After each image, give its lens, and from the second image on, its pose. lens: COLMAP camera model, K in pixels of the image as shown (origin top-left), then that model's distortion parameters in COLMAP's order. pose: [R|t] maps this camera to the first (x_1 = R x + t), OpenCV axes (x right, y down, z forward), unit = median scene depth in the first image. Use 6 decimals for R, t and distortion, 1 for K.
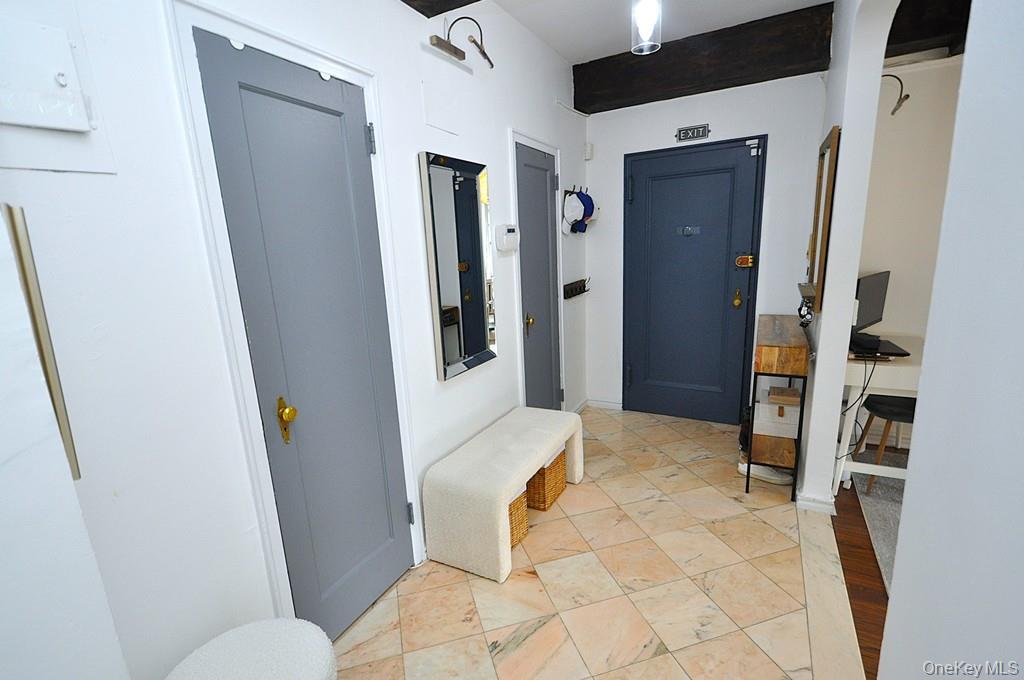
lens RADIAL K [[467.8, 0, 510.8], [0, 467.8, 354.1], [0, 0, 1]] dist [0.000922, -0.001067]
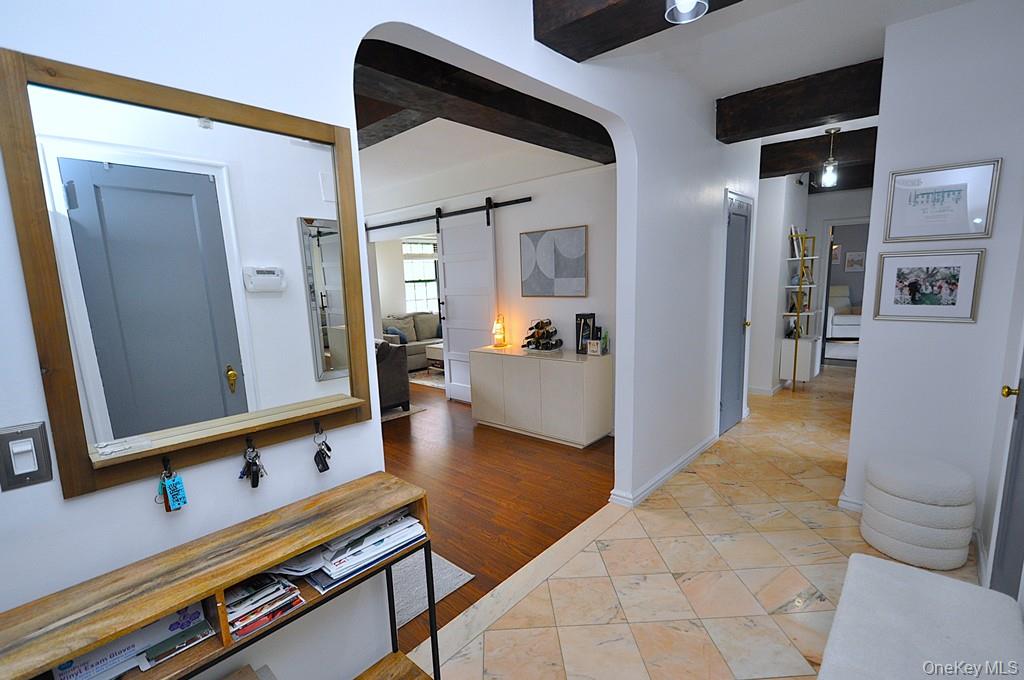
lens RADIAL K [[467.8, 0, 510.8], [0, 467.8, 354.1], [0, 0, 1]] dist [0.000922, -0.001067]
pose [[-0.967742, 0.039348, 0.248850, 0.255791], [0.132570, 0.919460, 0.370161, -0.313141], [-0.214242, 0.391211, -0.895016, 1.238774]]
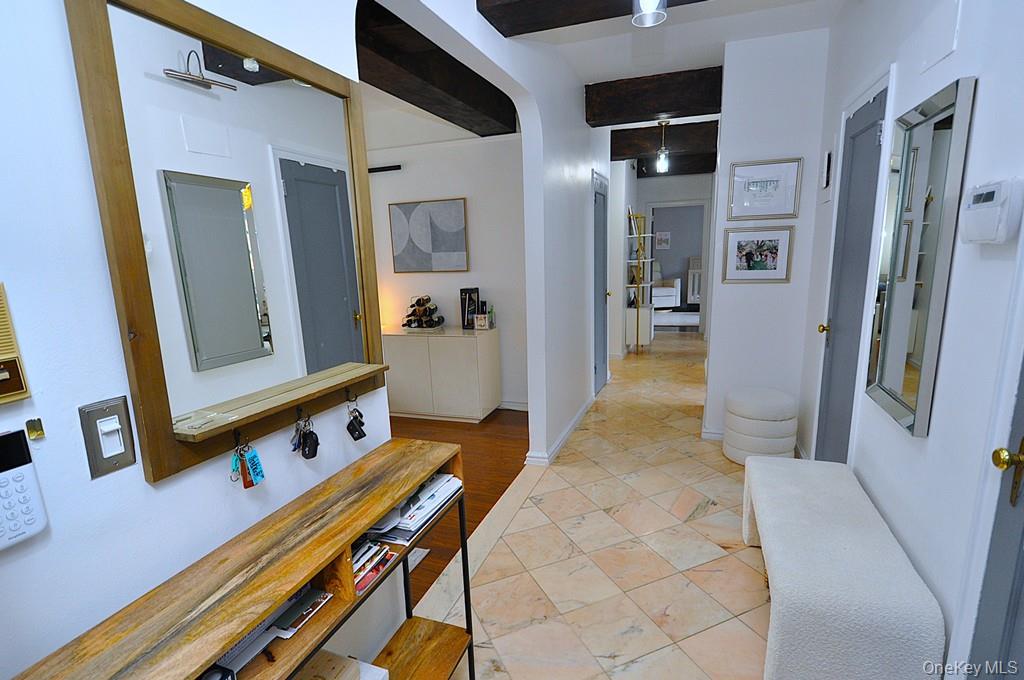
lens RADIAL K [[504.5, 0, 513.1], [0, 504.5, 357.0], [0, 0, 1]] dist [0.002573, -0.000002]
pose [[-0.987370, 0.107458, -0.116416, 0.461706], [0.046903, 0.900139, 0.433069, -0.335664], [0.151328, 0.422139, -0.893811, 1.336864]]
